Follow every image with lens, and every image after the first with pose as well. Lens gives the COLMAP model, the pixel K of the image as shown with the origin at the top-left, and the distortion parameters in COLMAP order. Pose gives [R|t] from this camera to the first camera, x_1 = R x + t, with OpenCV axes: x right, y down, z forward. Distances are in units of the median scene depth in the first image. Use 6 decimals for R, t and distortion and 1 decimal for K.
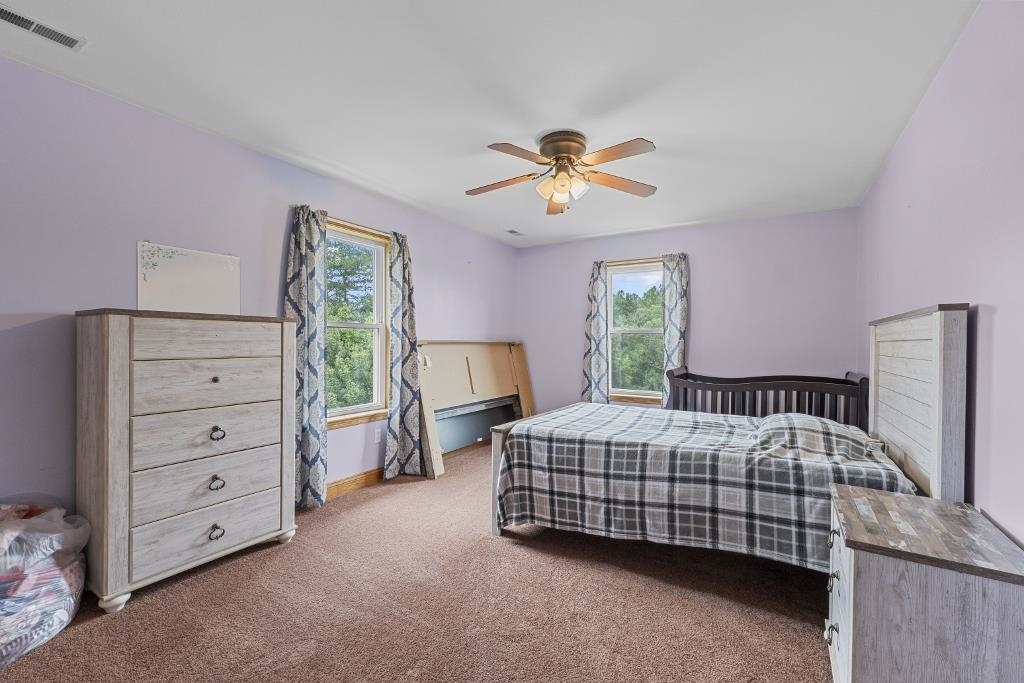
lens RADIAL K [[434.8, 0, 512.0], [0, 434.8, 339.5], [0, 0, 1]] dist [0.004724, 0.000088]
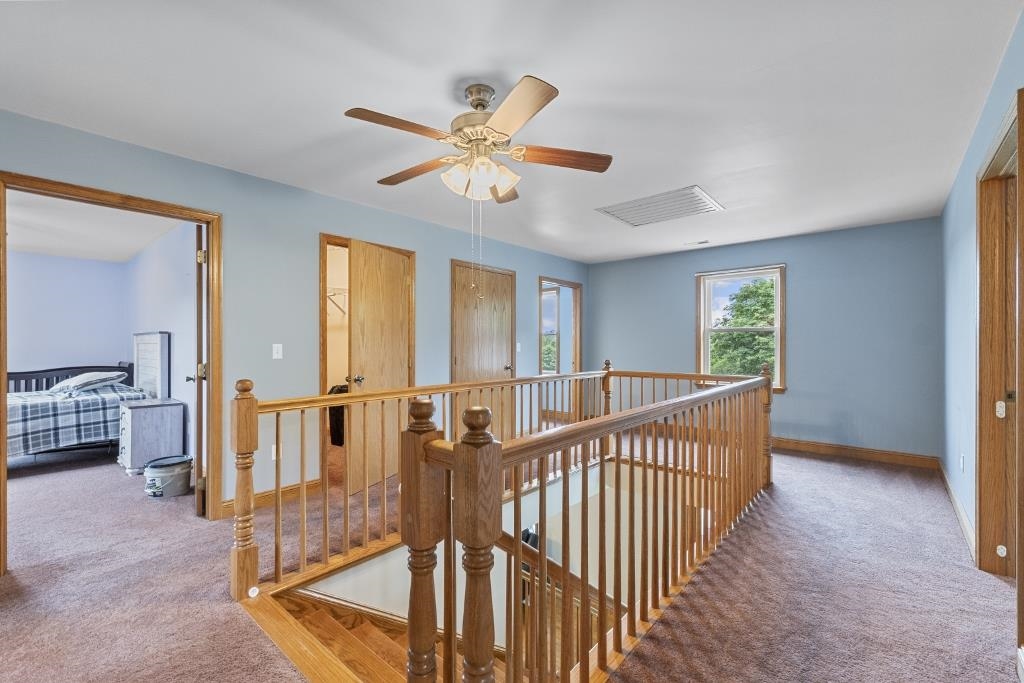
lens RADIAL K [[426.7, 0, 523.4], [0, 426.7, 344.9], [0, 0, 1]] dist [-0.000416, -0.000494]
pose [[0.139598, -0.015711, 0.990084, -1.011990], [0.002559, 0.999877, 0.015506, -0.018725], [-0.990205, 0.000369, 0.139621, -1.216135]]
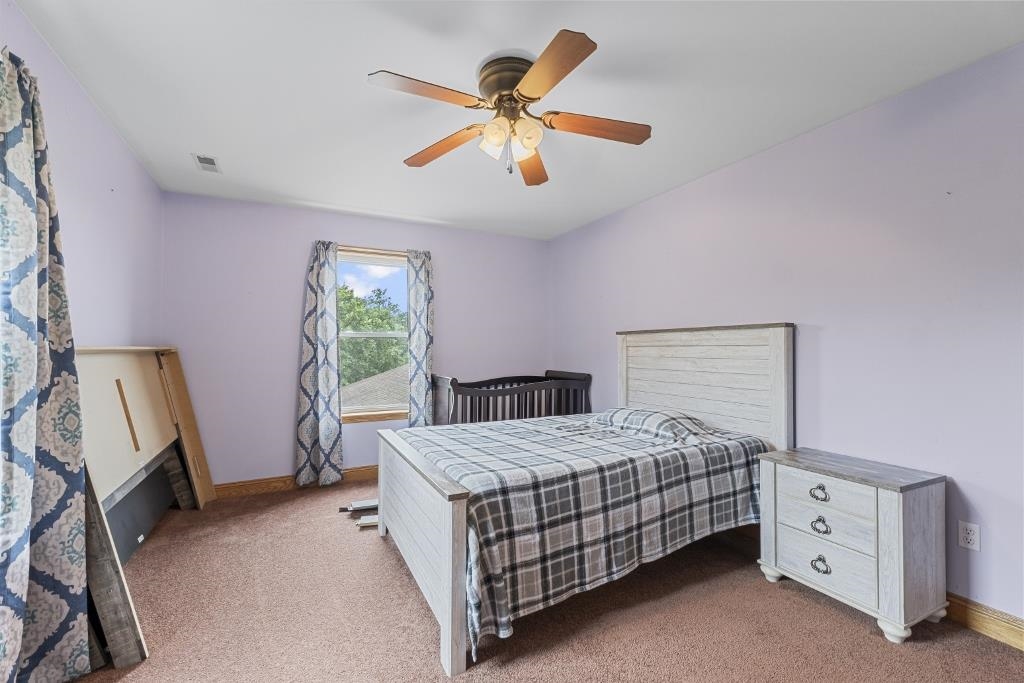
lens RADIAL K [[434.8, 0, 512.0], [0, 434.8, 339.5], [0, 0, 1]] dist [0.004724, 0.000088]
pose [[0.518298, 0.011003, 0.855129, -0.576717], [-0.001341, 0.999926, -0.012053, -0.000721], [-0.855199, 0.005100, 0.518275, 0.699355]]
